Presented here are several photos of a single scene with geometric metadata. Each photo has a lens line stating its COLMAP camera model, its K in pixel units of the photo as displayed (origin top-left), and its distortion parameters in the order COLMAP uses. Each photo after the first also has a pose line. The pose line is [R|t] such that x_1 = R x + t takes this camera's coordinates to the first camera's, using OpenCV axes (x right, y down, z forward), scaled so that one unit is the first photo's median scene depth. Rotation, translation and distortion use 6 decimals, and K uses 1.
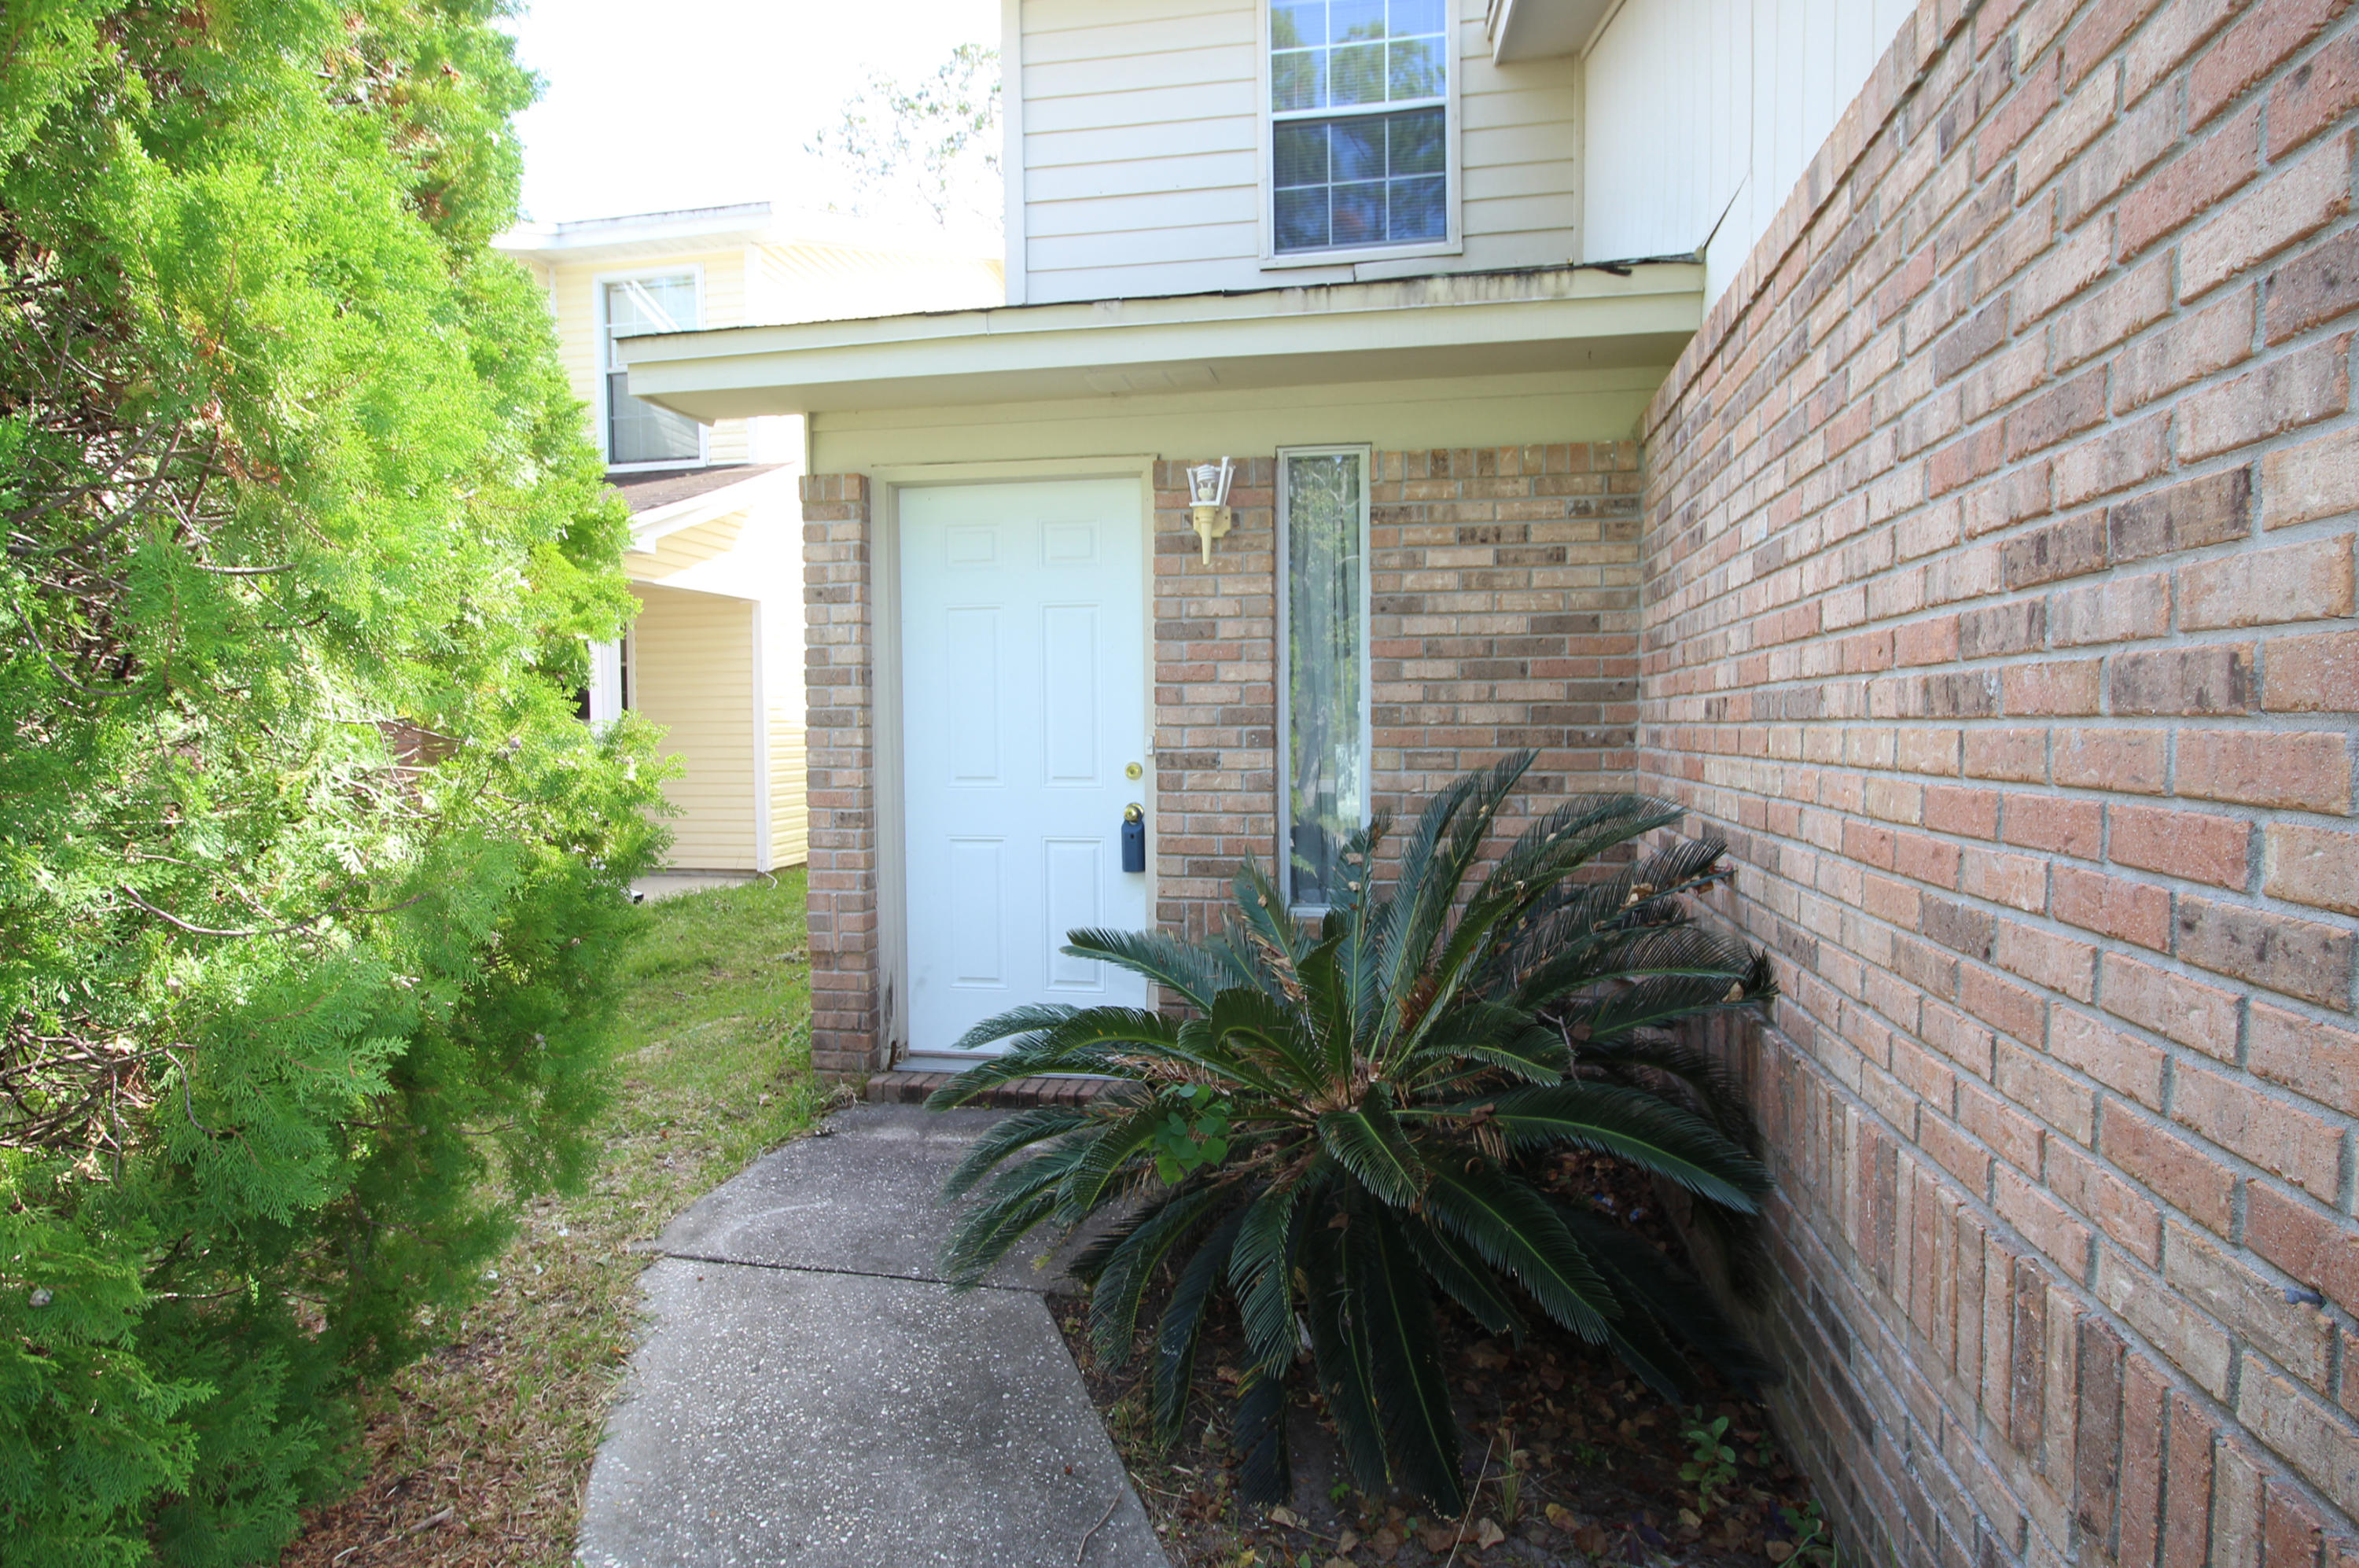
lens RADIAL K [[1207.1, 0, 1192.6], [0, 1207.1, 784.7], [0, 0, 1]] dist [0.016212, 0.000256]
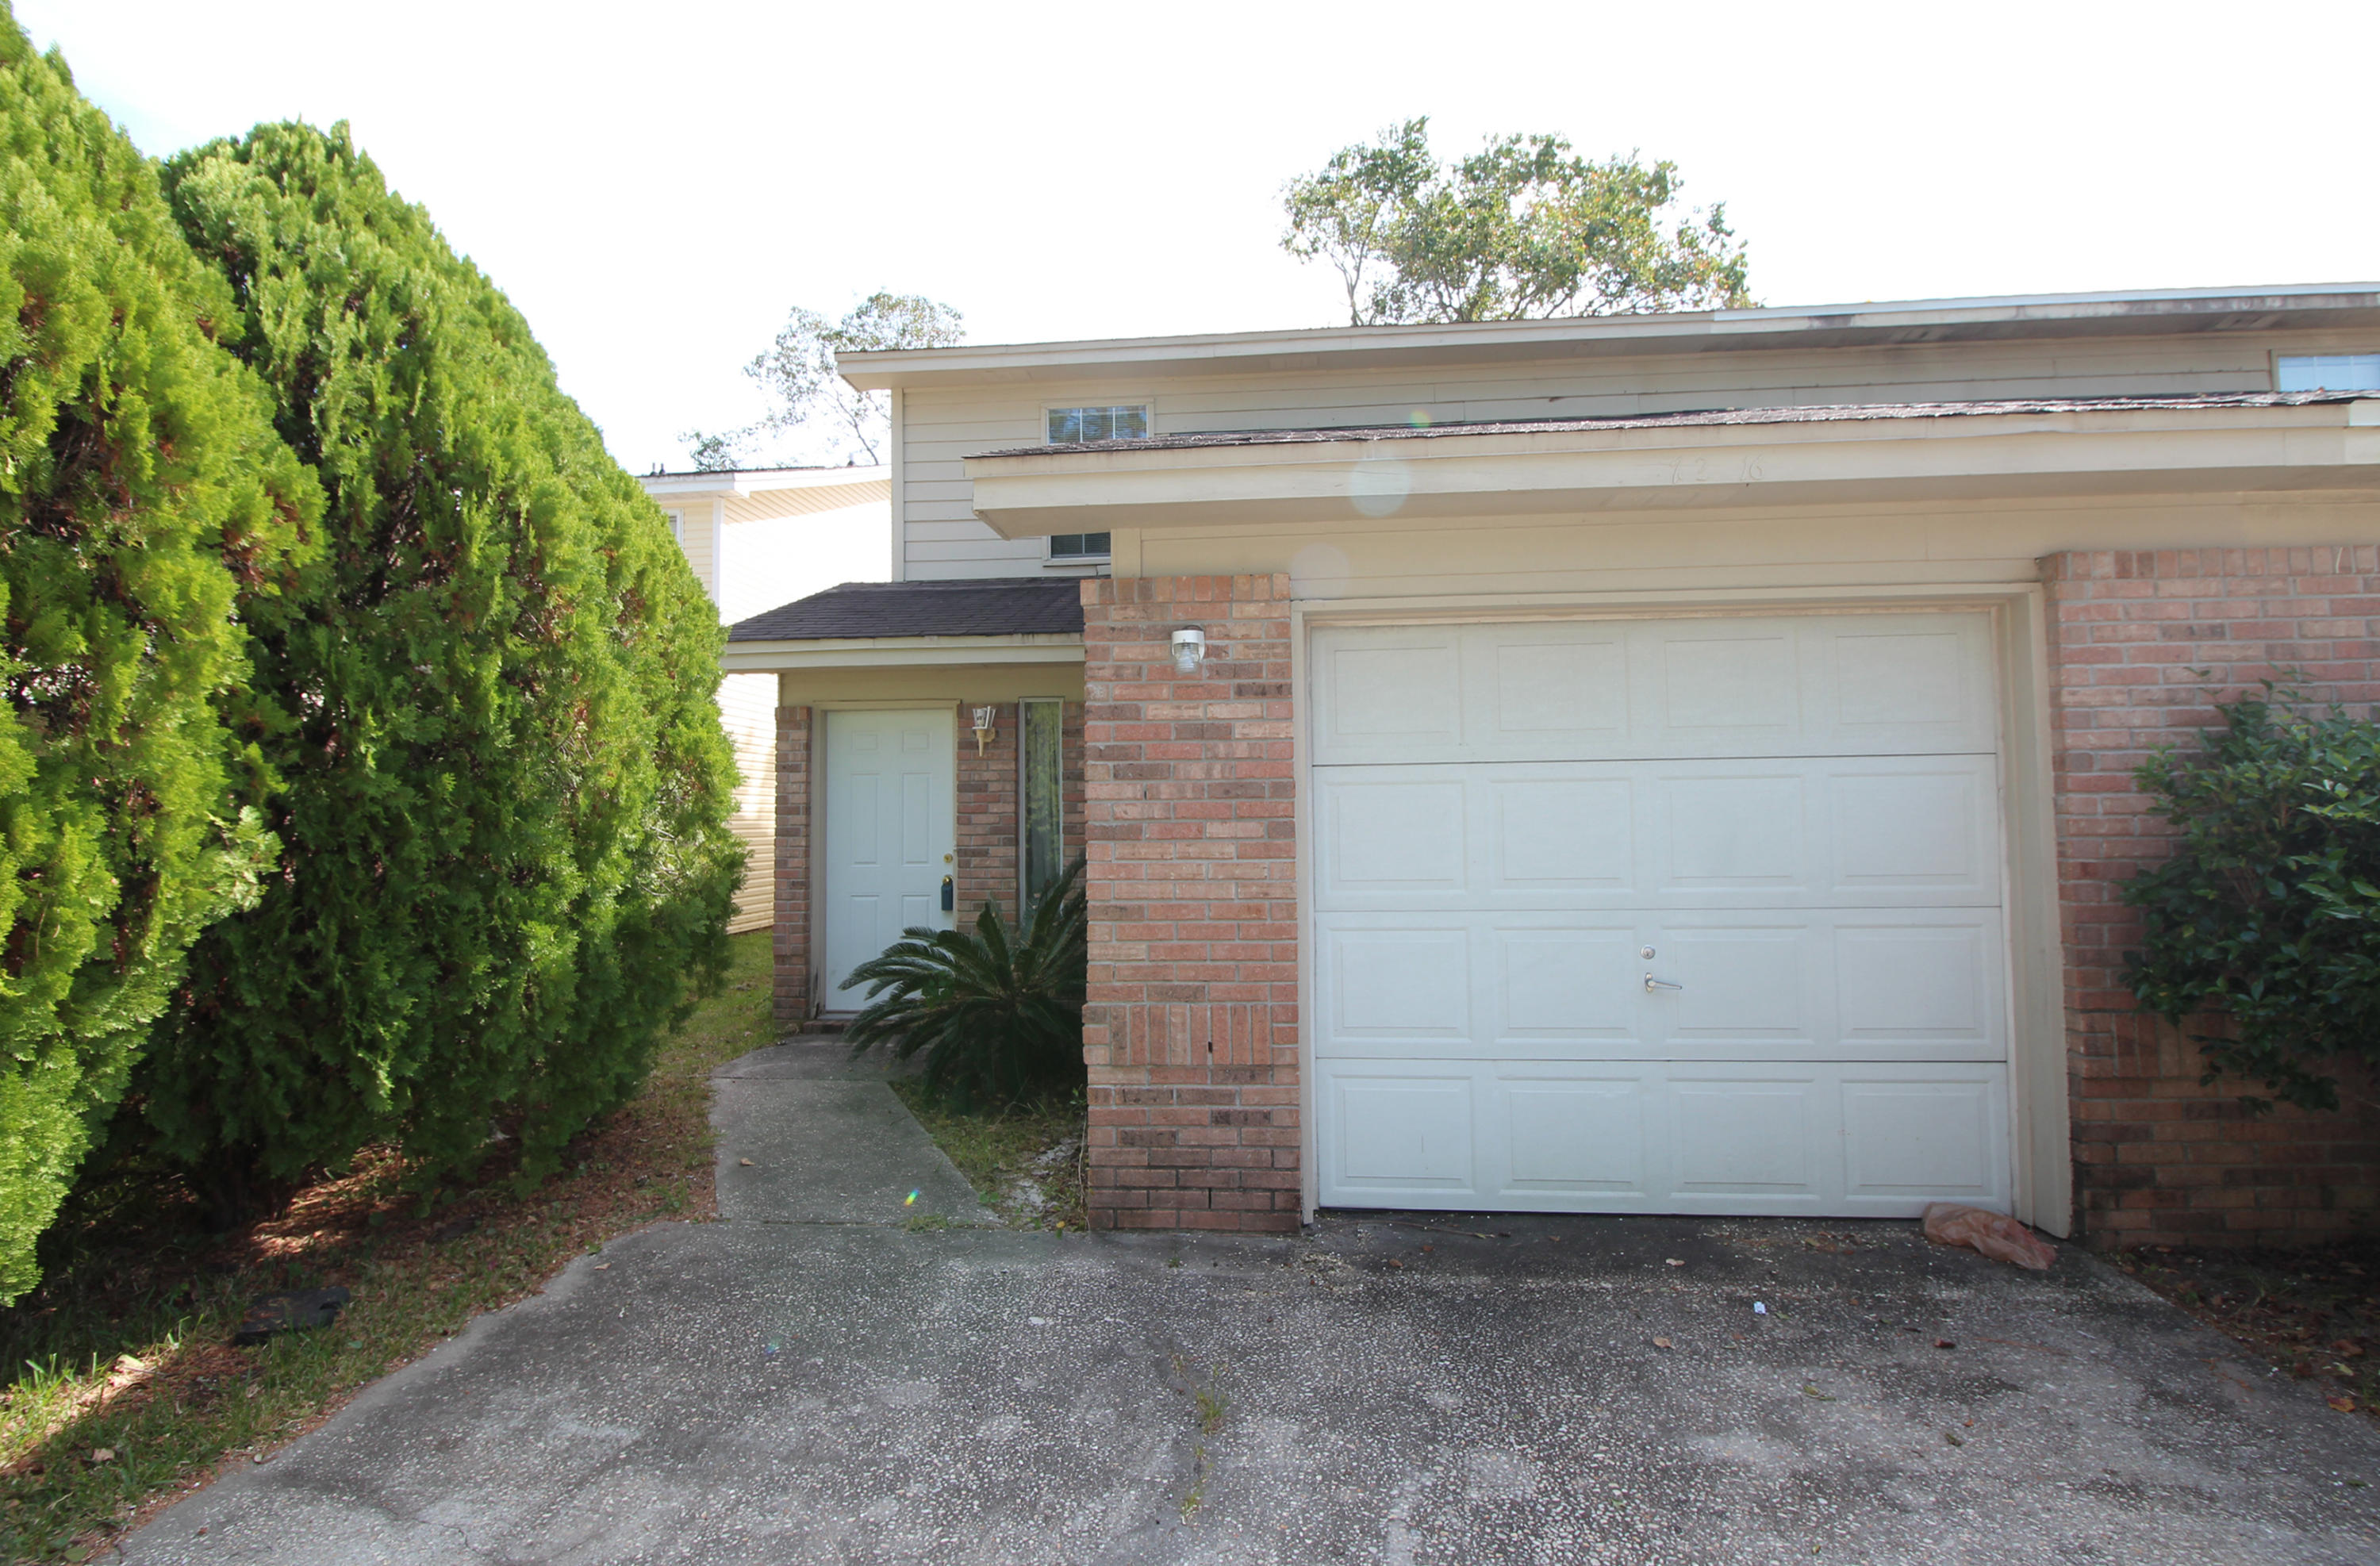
lens RADIAL K [[1112.5, 0, 1180.8], [0, 1112.5, 777.3], [0, 0, 1]] dist [-0.001549, -0.000030]
pose [[0.996372, -0.000157, 0.085099, 0.173476], [0.007913, 0.995837, -0.090812, 0.024660], [-0.084730, 0.091156, 0.992225, -0.823561]]
